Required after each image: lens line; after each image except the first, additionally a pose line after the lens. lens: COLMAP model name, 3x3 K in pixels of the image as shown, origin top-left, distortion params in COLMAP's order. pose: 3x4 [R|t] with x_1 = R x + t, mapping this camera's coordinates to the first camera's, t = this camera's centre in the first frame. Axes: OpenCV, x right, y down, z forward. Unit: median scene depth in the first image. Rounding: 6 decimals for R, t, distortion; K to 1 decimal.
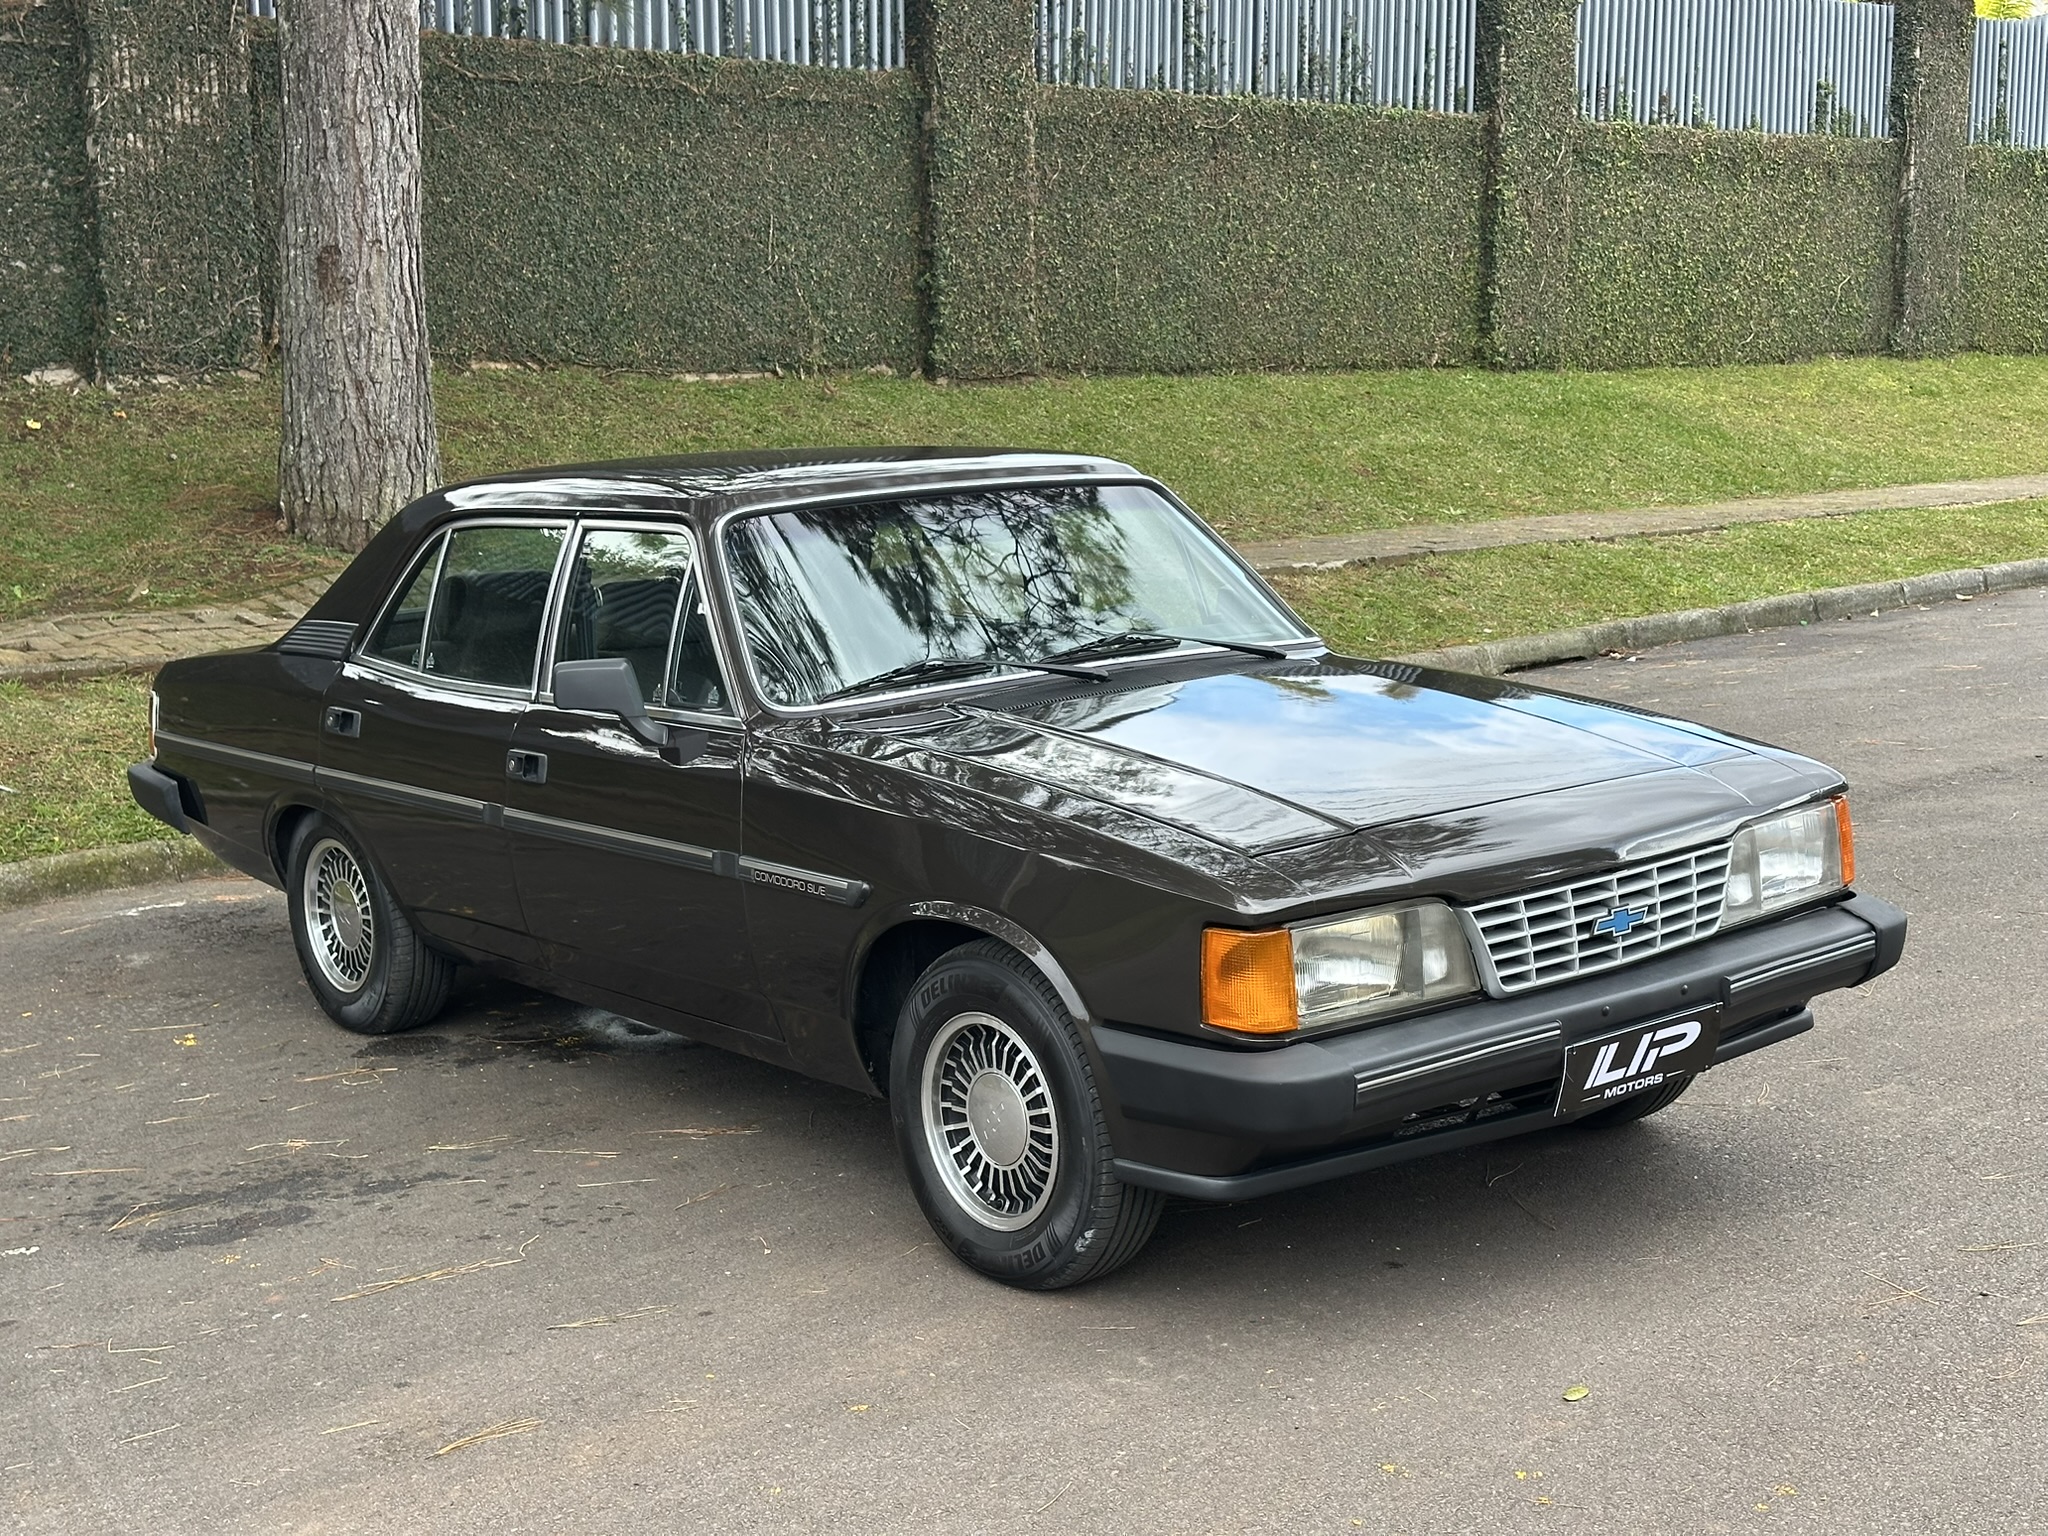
lens RADIAL K [[2844.4, 0, 1028.3], [0, 2844.4, 768.2], [0, 0, 1]] dist [0.119131, 0.000000]
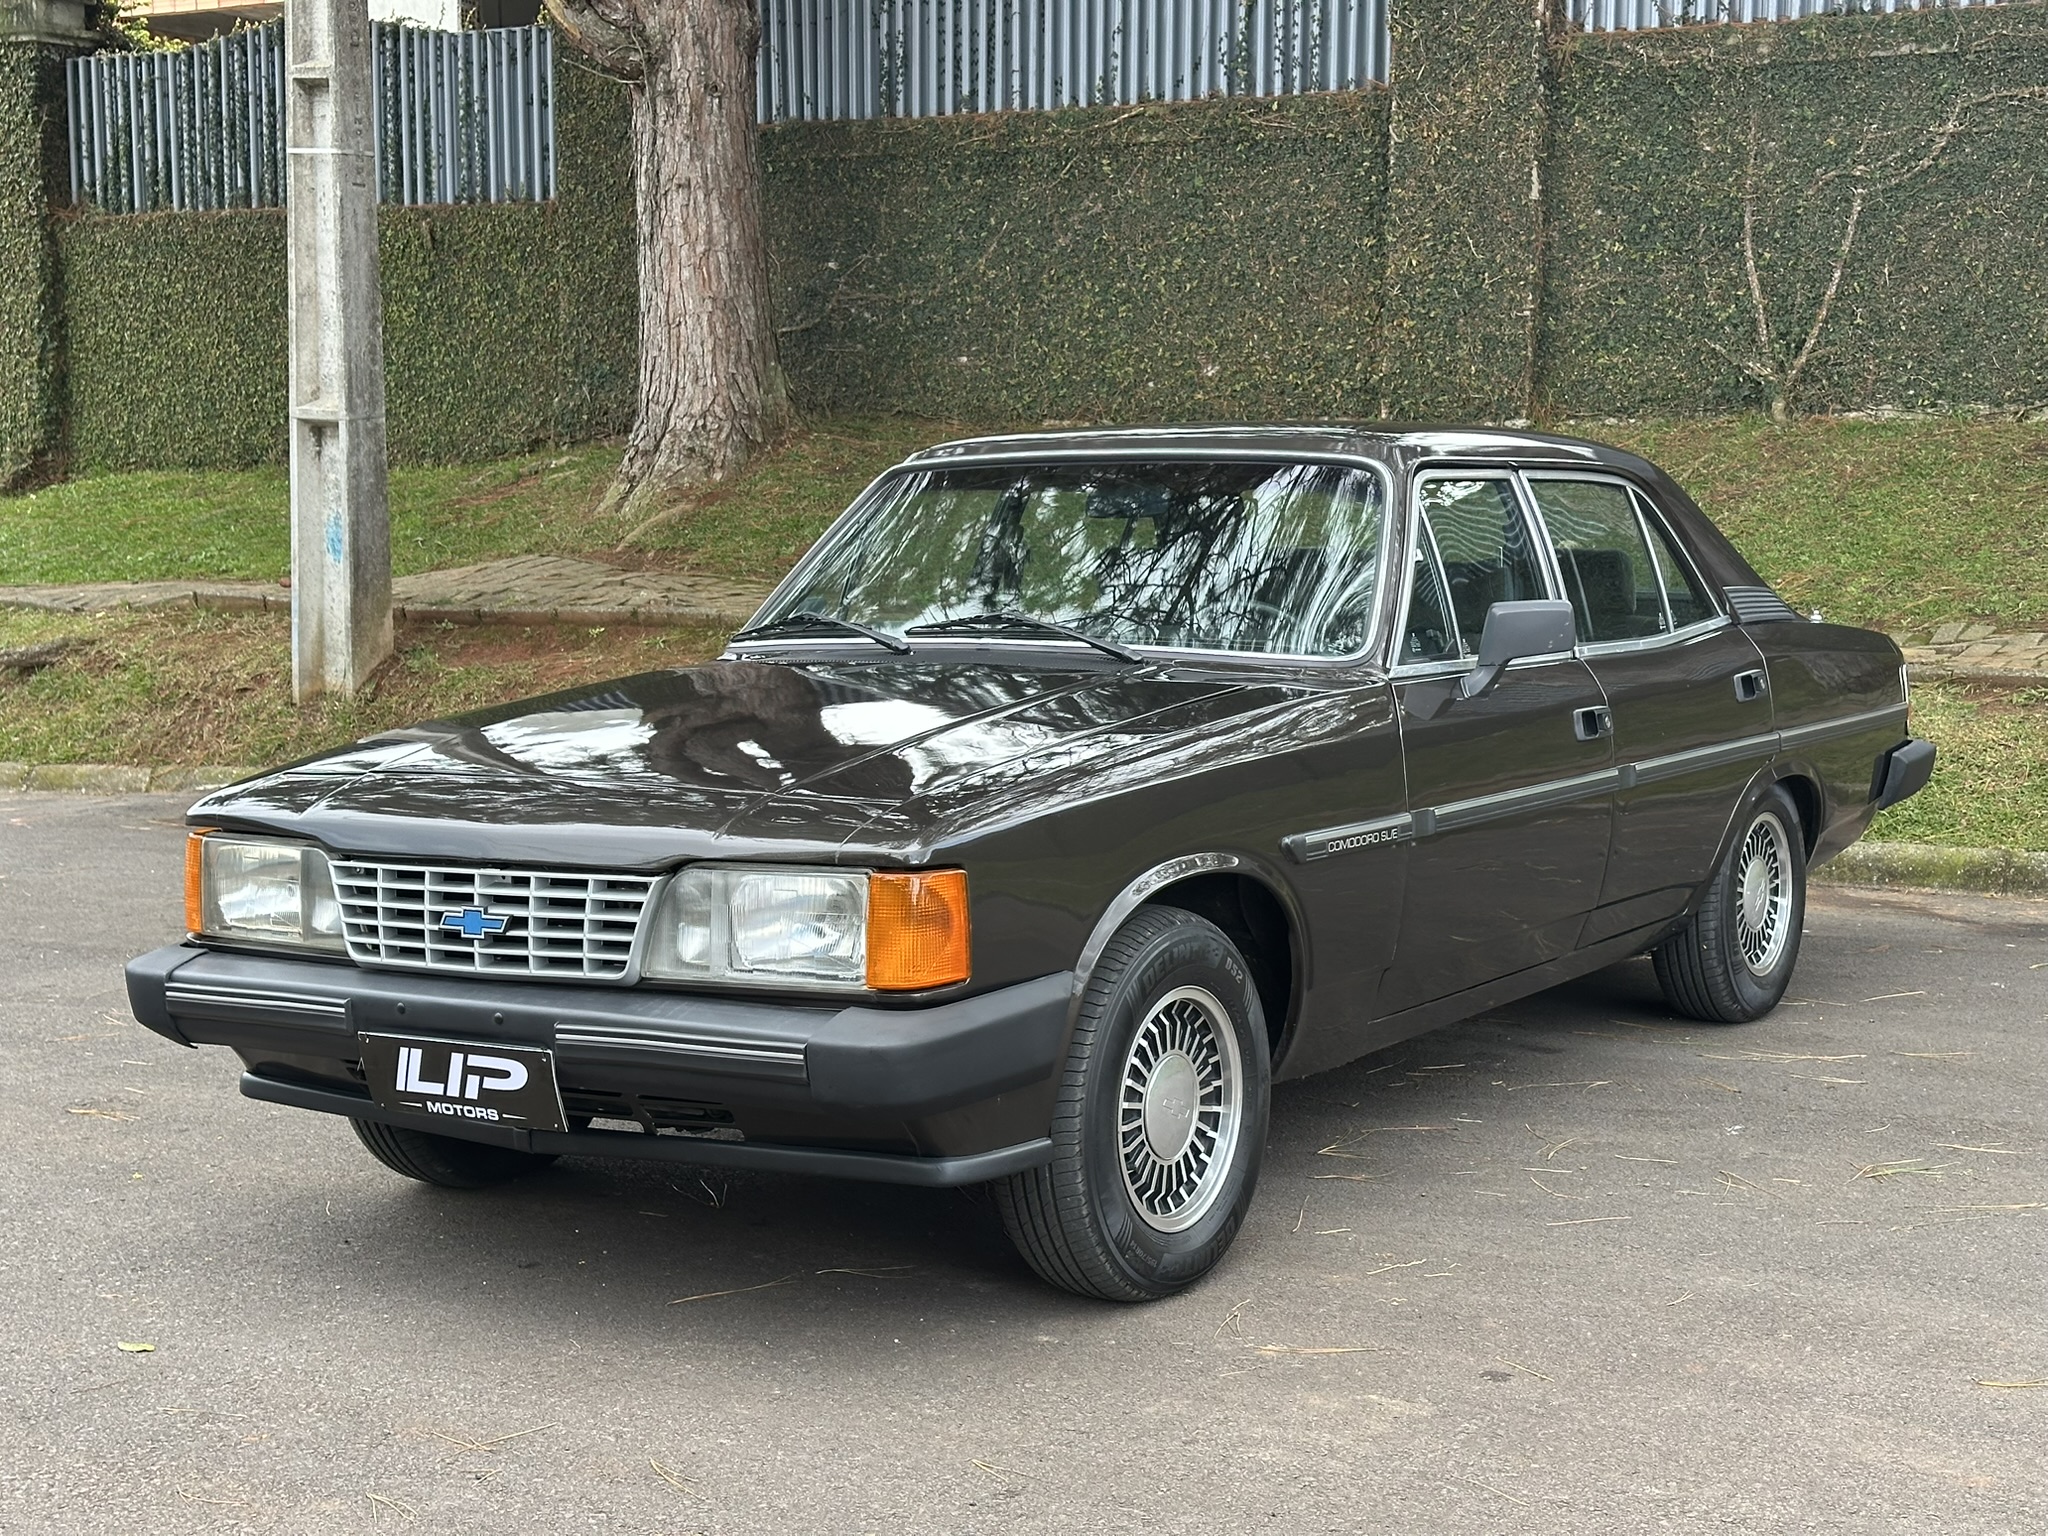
lens RADIAL K [[2844.4, 0, 1044.2], [0, 2844.4, 739.7], [0, 0, 1]] dist [0.119131, 0.000000]
pose [[0.312369, 0.116163, -0.942832, 0.374203], [-0.141518, 0.987111, 0.074732, -0.032136], [0.939360, 0.110084, 0.324782, 0.299721]]
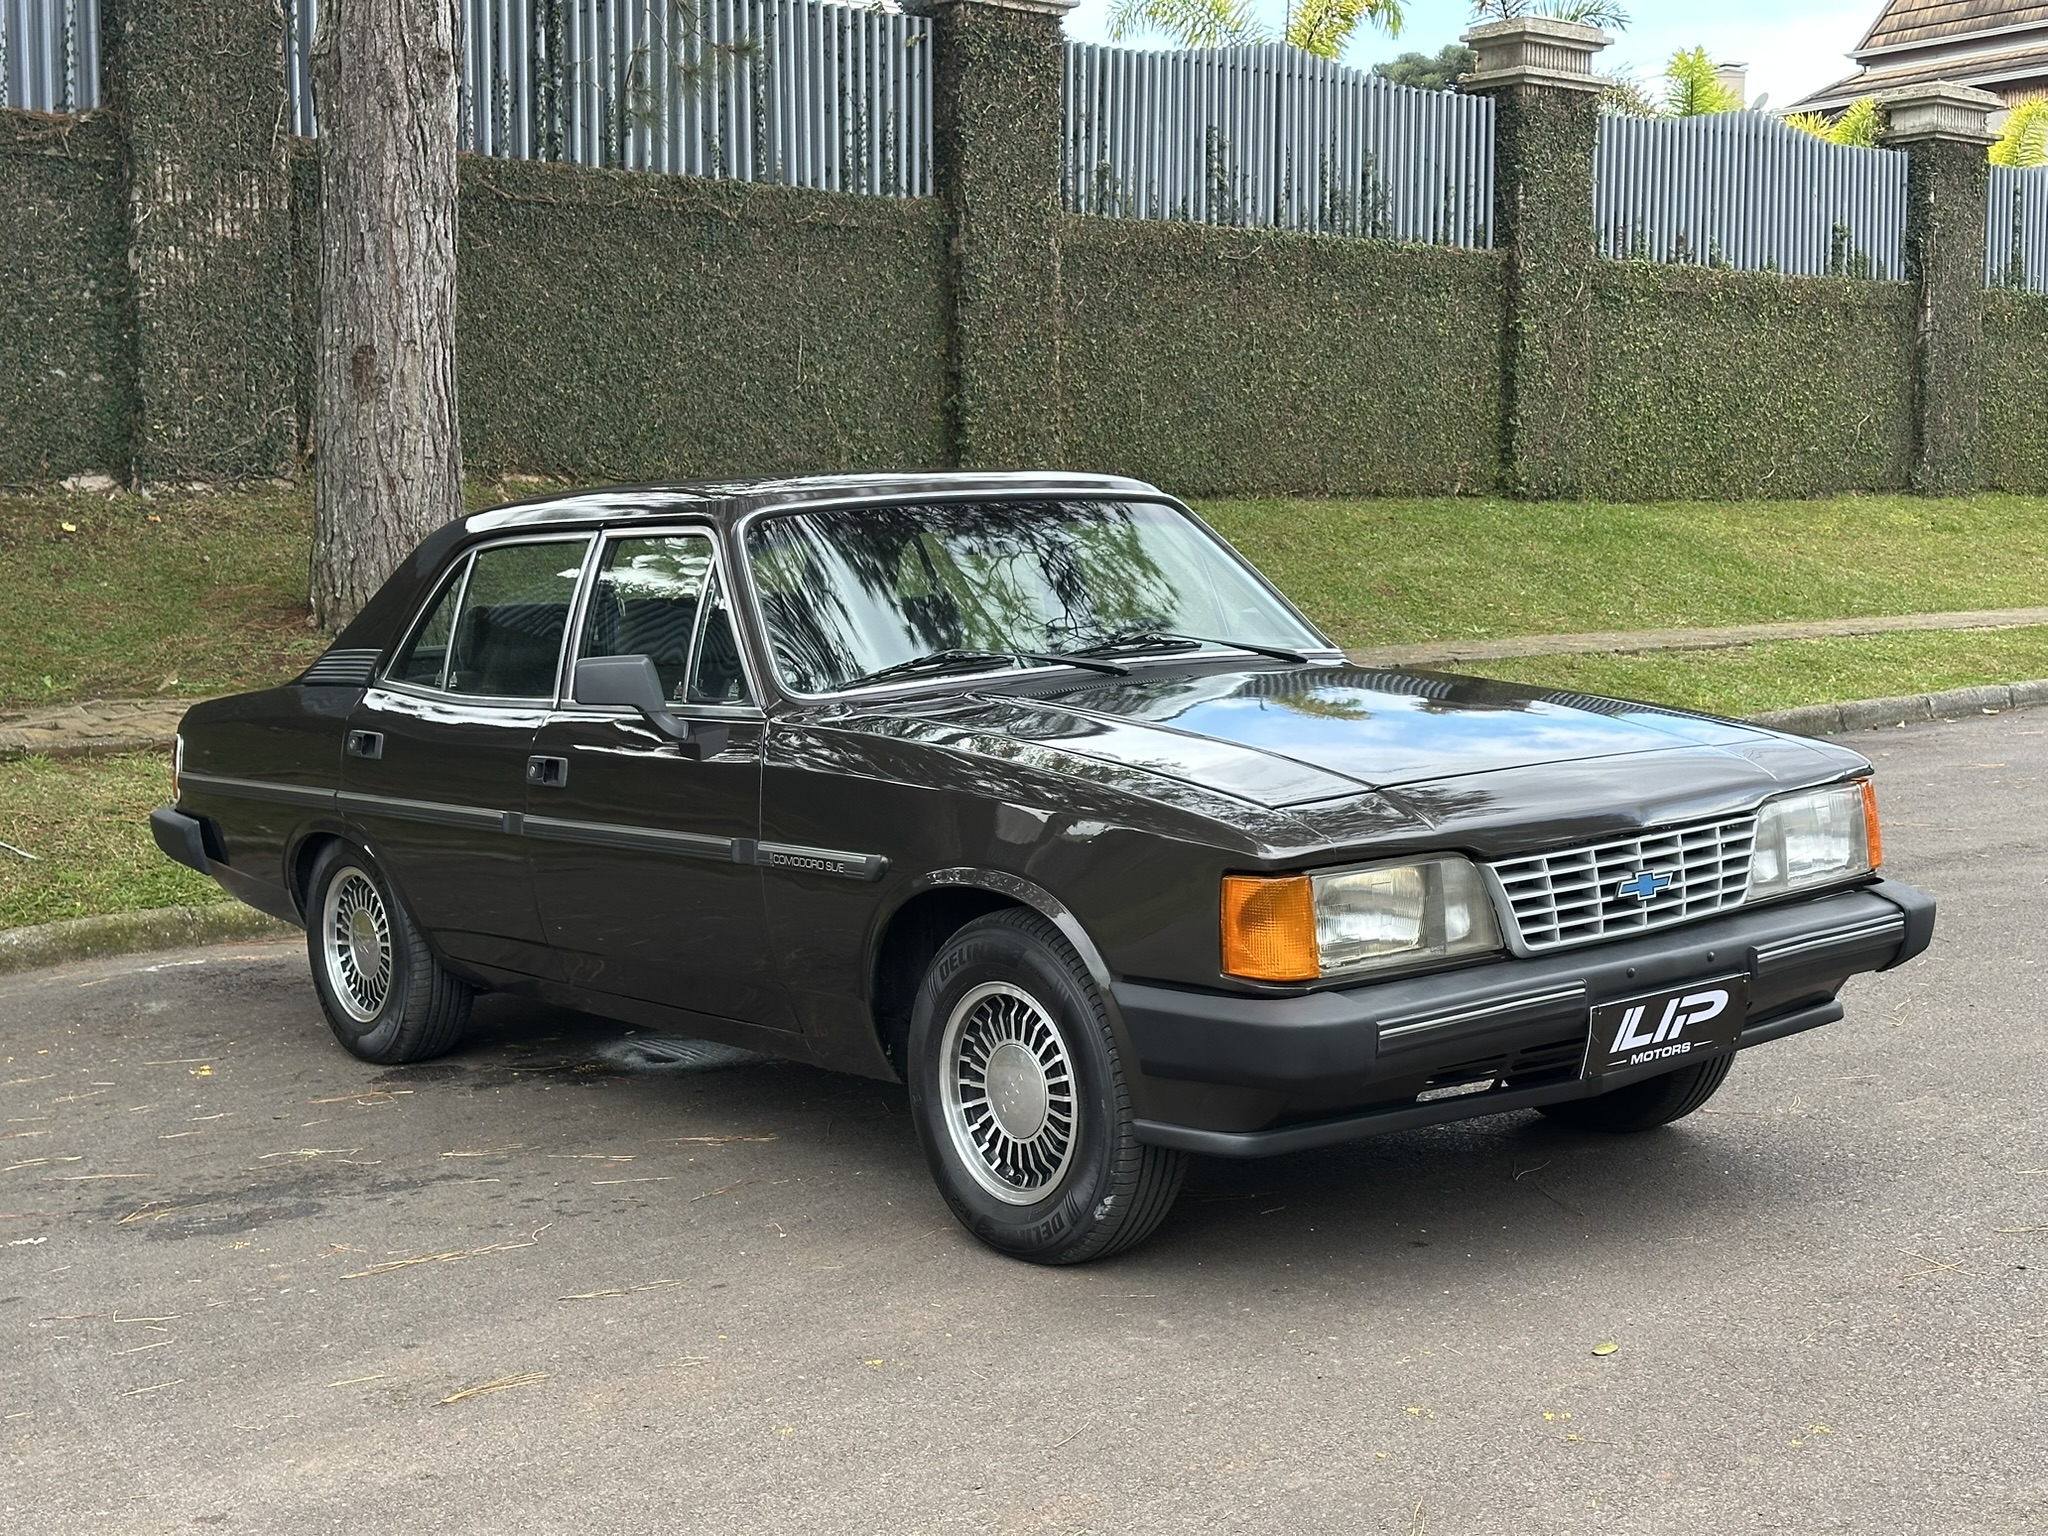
lens RADIAL K [[2844.4, 0, 1035.8], [0, 2844.4, 732.9], [0, 0, 1]] dist [0.119131, 0.000000]
pose [[0.999974, 0.000739, -0.007153, 0.001007], [-0.001263, 0.997287, -0.073601, 0.025374], [0.007079, 0.073609, 0.997262, 0.001900]]
